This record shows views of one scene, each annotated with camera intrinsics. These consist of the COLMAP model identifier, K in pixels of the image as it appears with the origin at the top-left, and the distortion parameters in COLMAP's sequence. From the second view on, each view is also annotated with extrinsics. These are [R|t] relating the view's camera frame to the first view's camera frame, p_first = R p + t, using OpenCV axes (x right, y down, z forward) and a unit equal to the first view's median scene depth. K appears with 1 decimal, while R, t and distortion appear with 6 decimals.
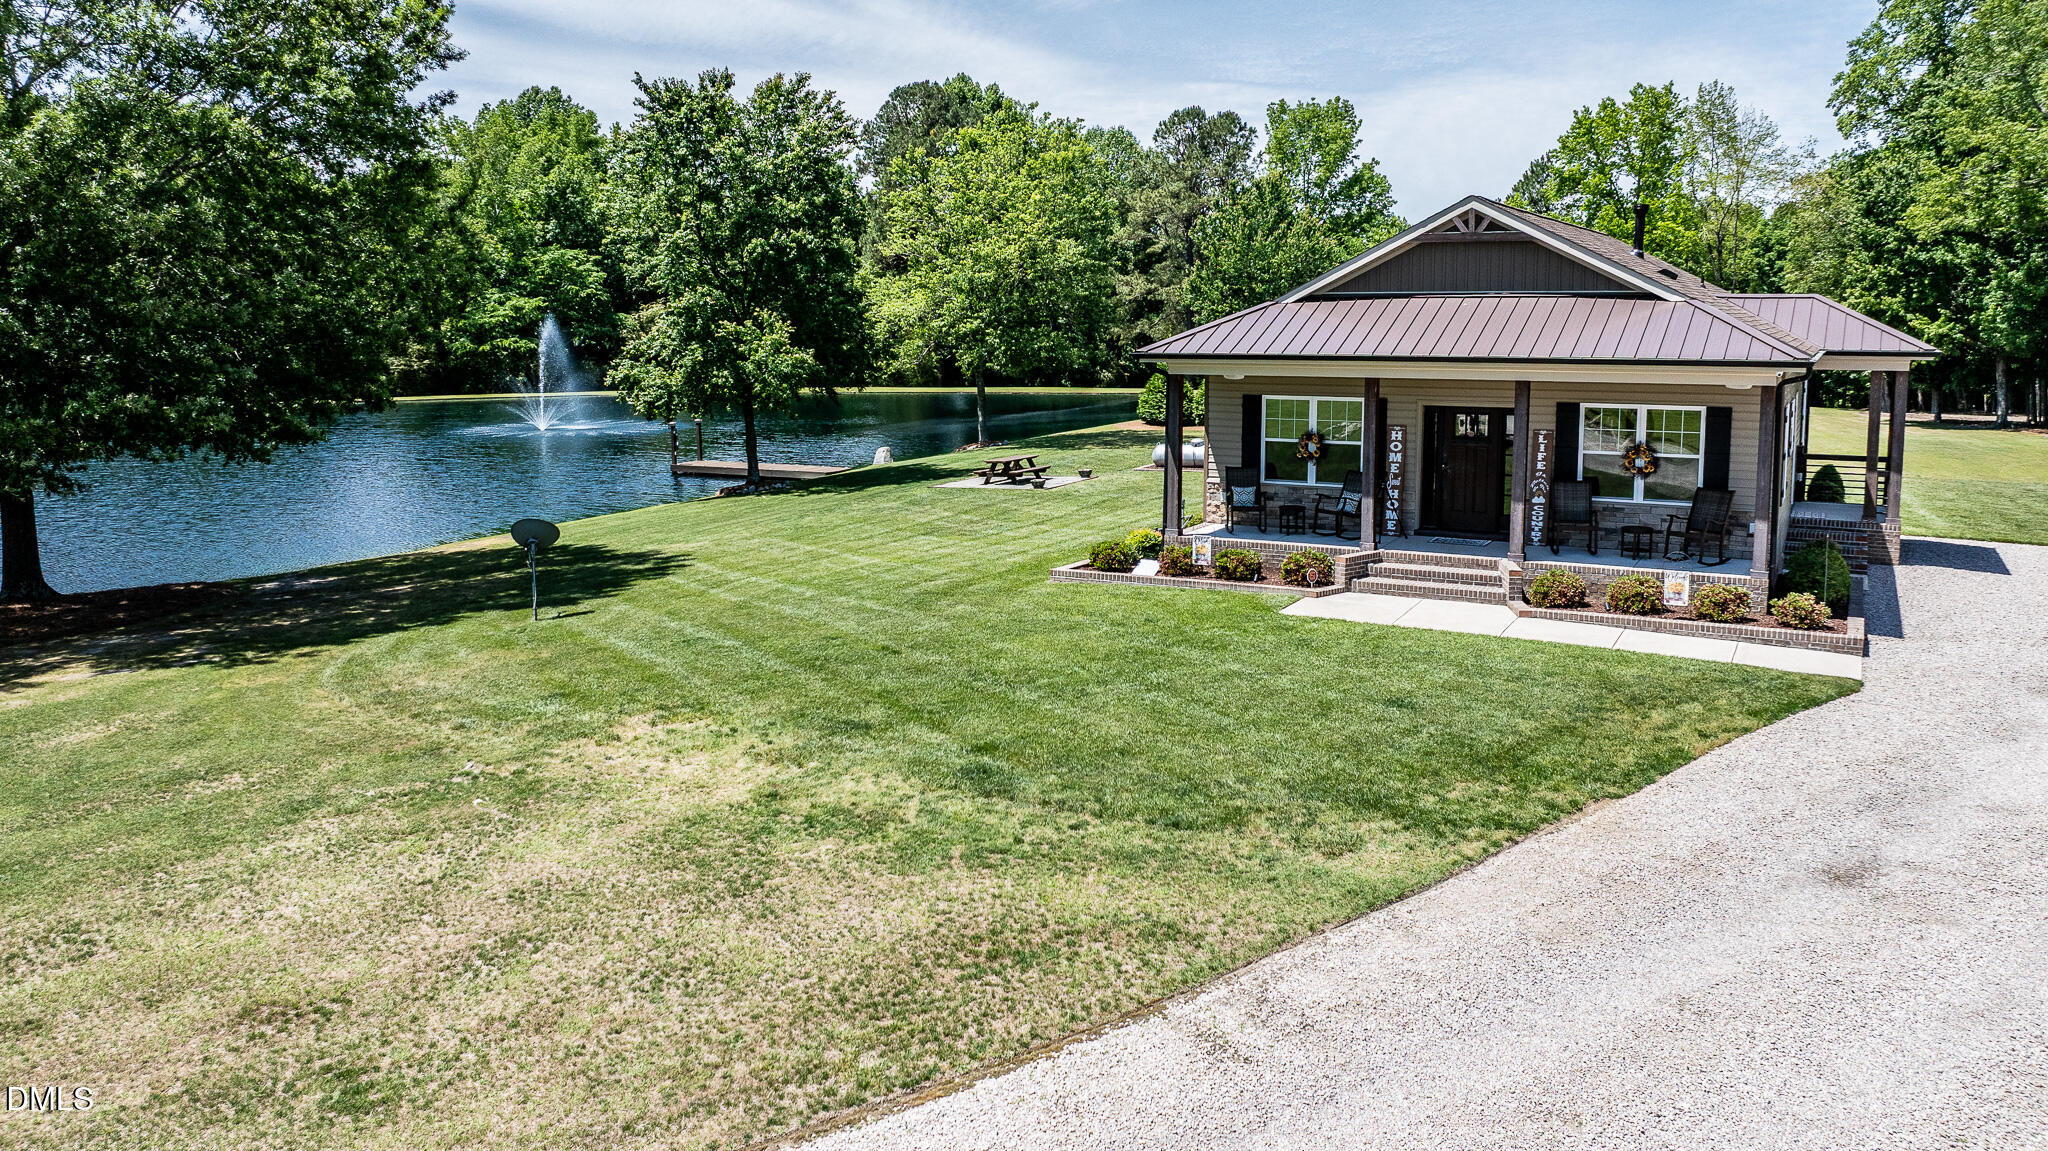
lens RADIAL K [[1509.8, 0, 1029.6], [0, 1509.8, 502.0], [0, 0, 1]] dist [-0.024362, 0.002046]
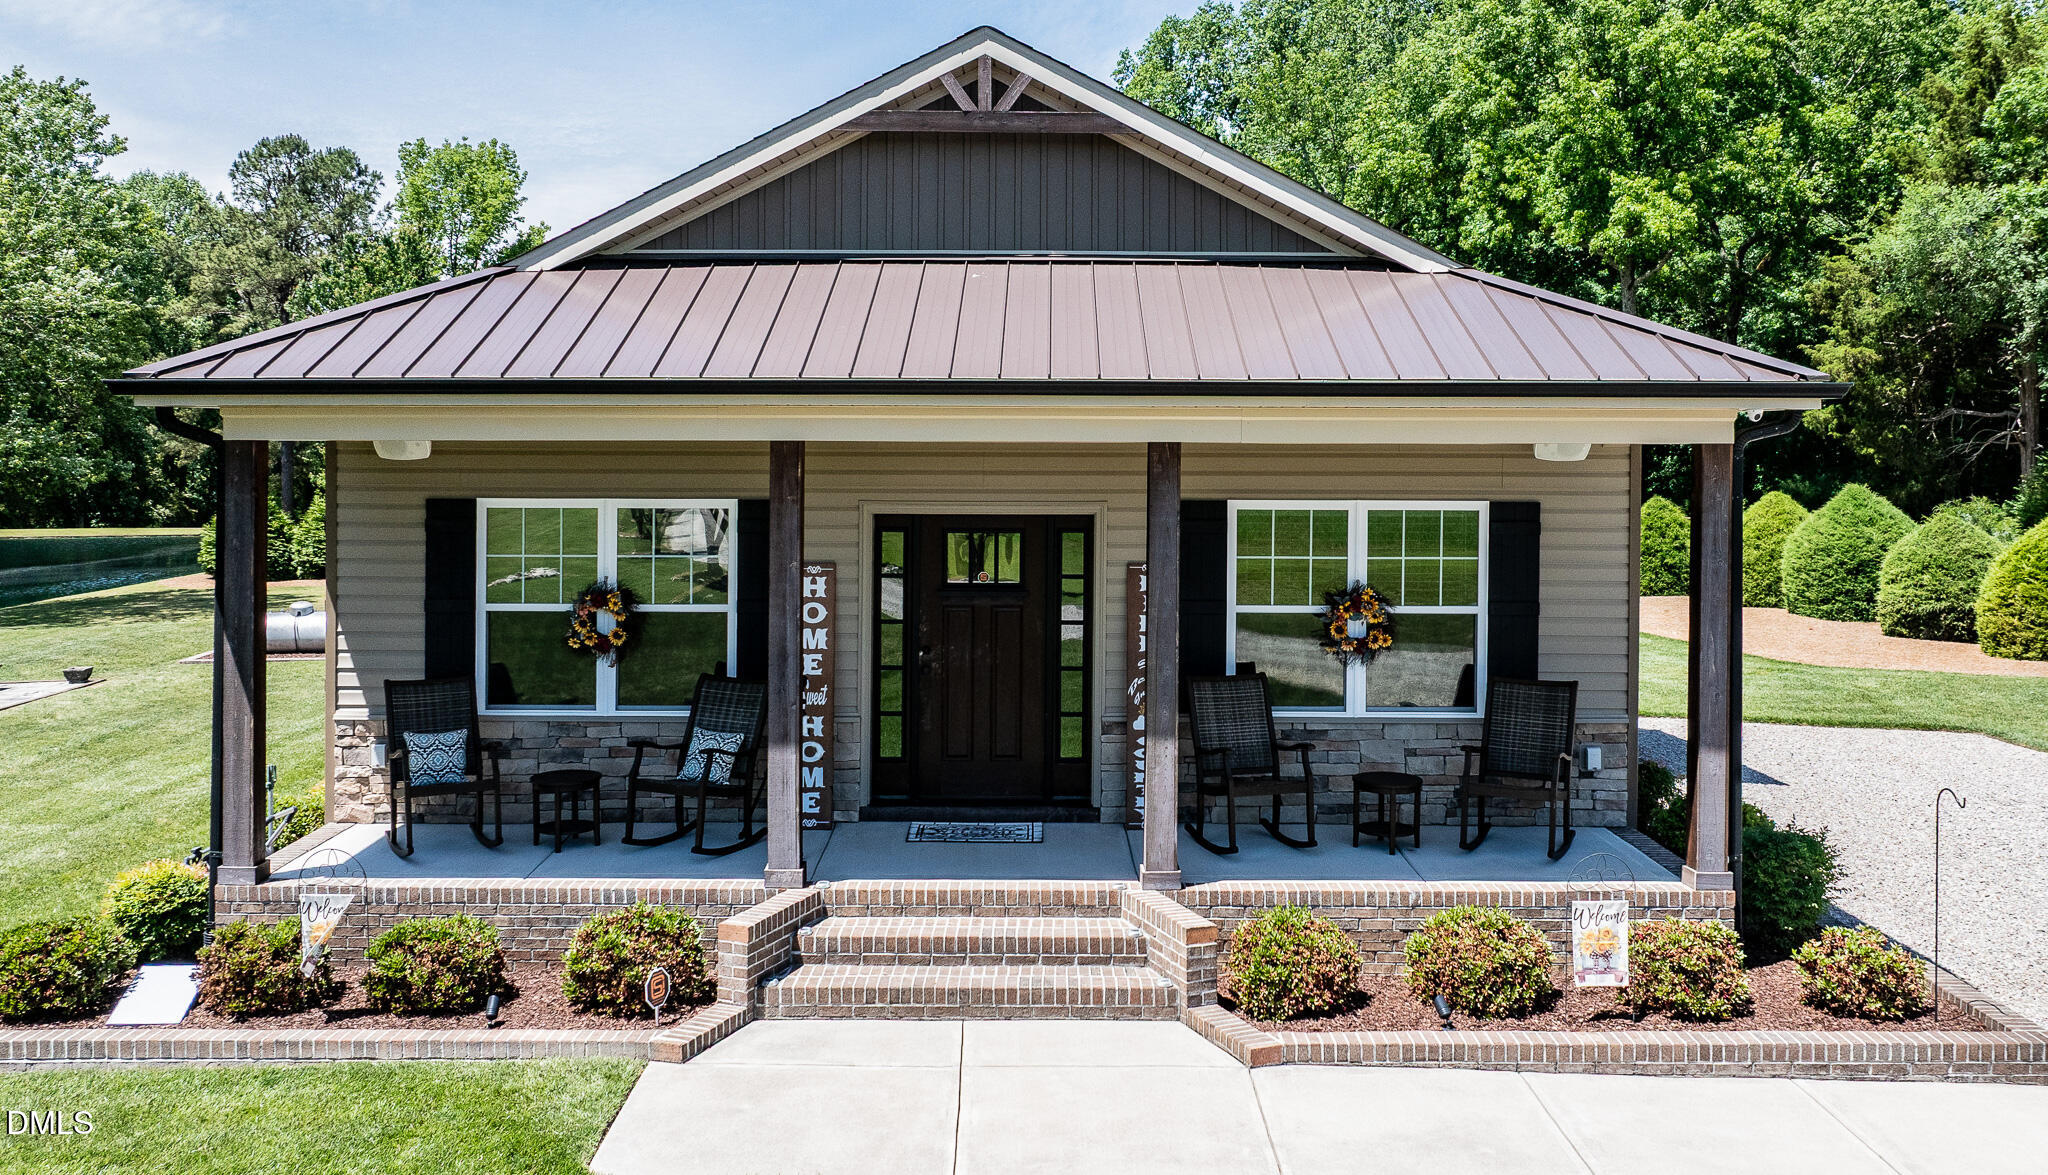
lens RADIAL K [[1782.1, 0, 1031.8], [0, 1782.1, 436.4], [0, 0, 1]] dist [-0.013958, -0.016441]
pose [[0.876549, 0.006852, 0.481265, 0.056100], [0.053791, 0.992240, -0.112099, -0.026445], [-0.478298, 0.124148, 0.869378, 0.526903]]
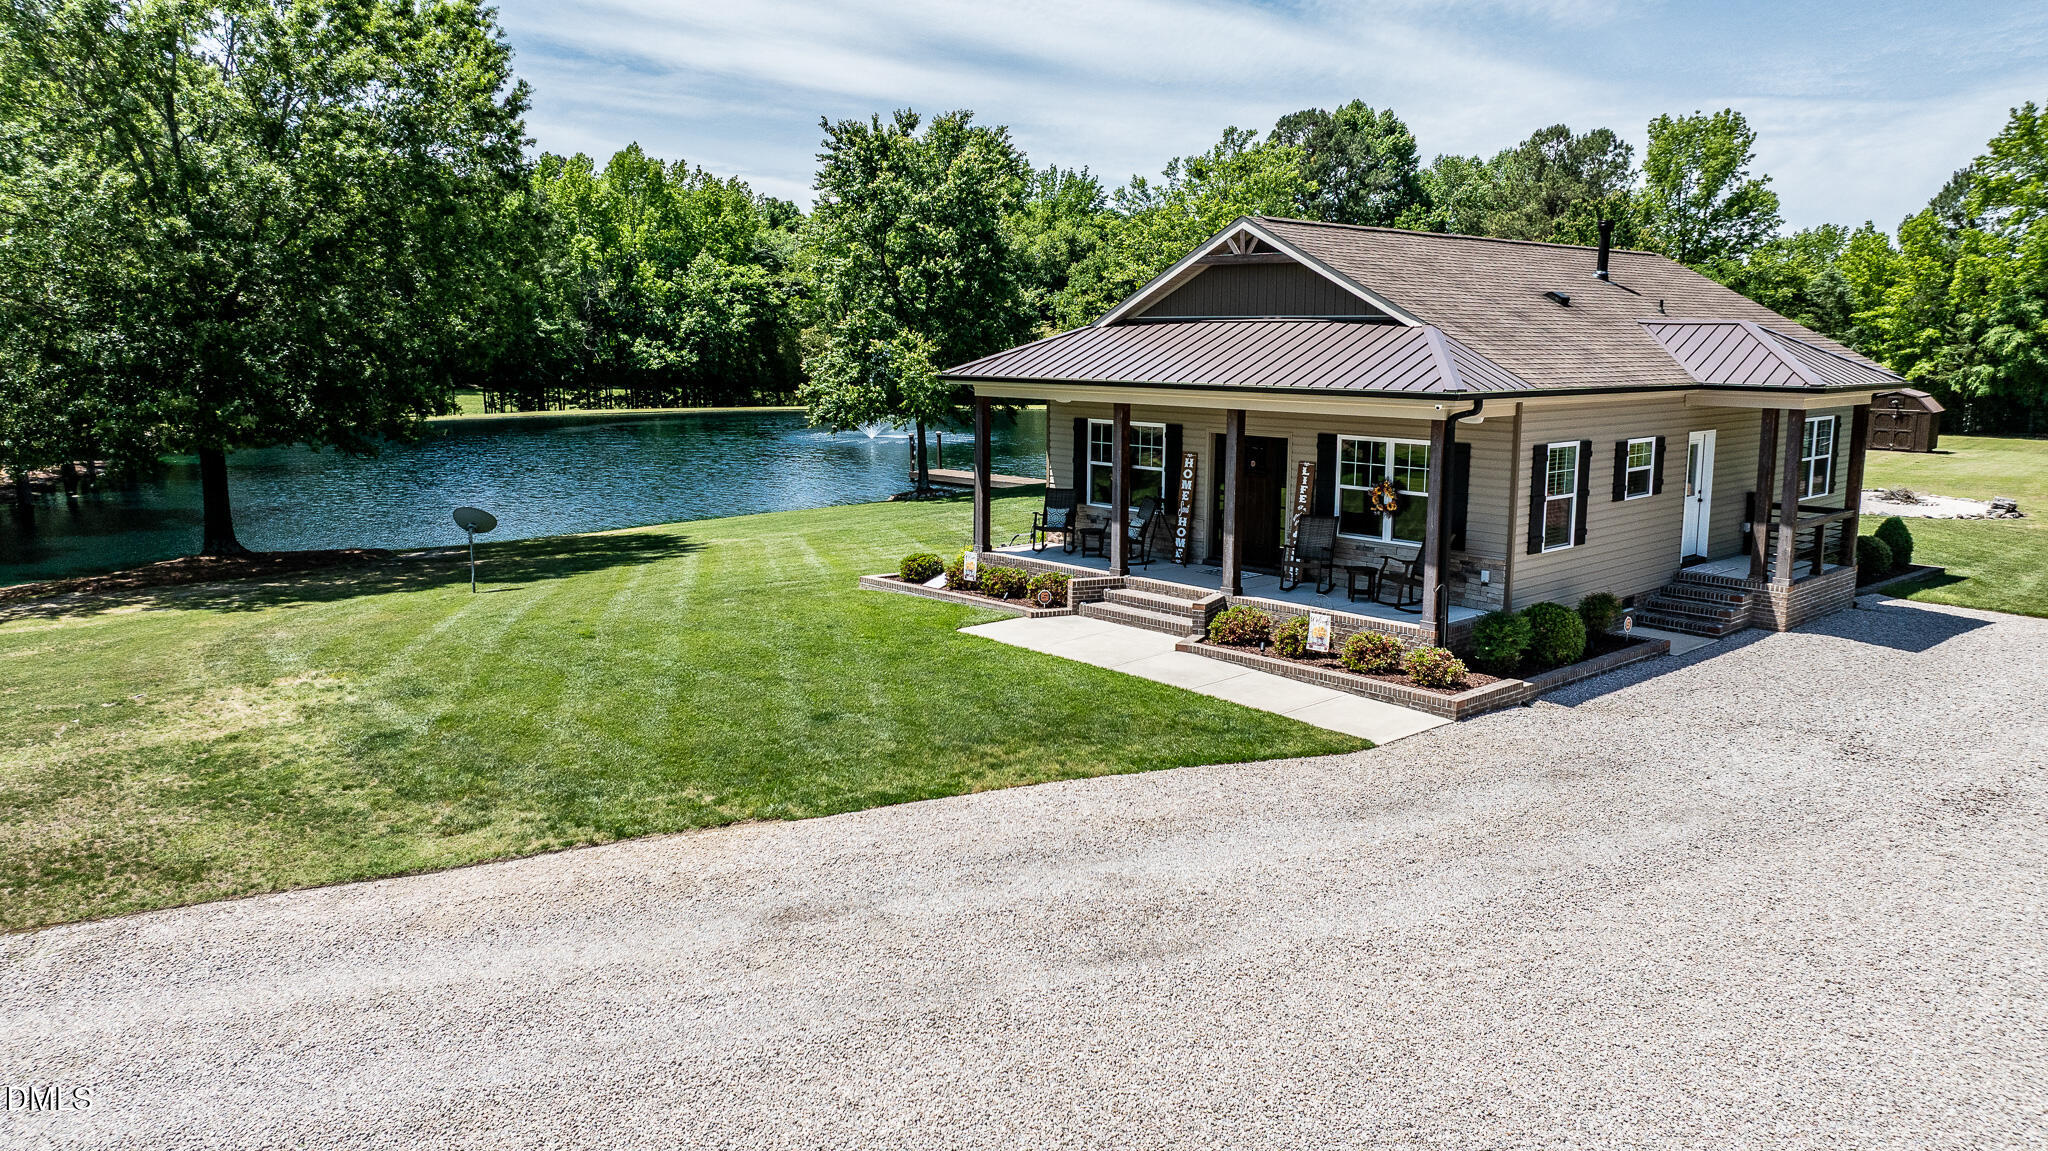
lens RADIAL K [[1422.8, 0, 1025.3], [0, 1422.8, 586.6], [0, 0, 1]] dist [-0.054657, 0.075499]
pose [[0.945456, 0.063278, -0.319544, 0.440573], [-0.047032, 0.997190, 0.058313, -0.012271], [0.322336, -0.040104, 0.945775, 0.081531]]
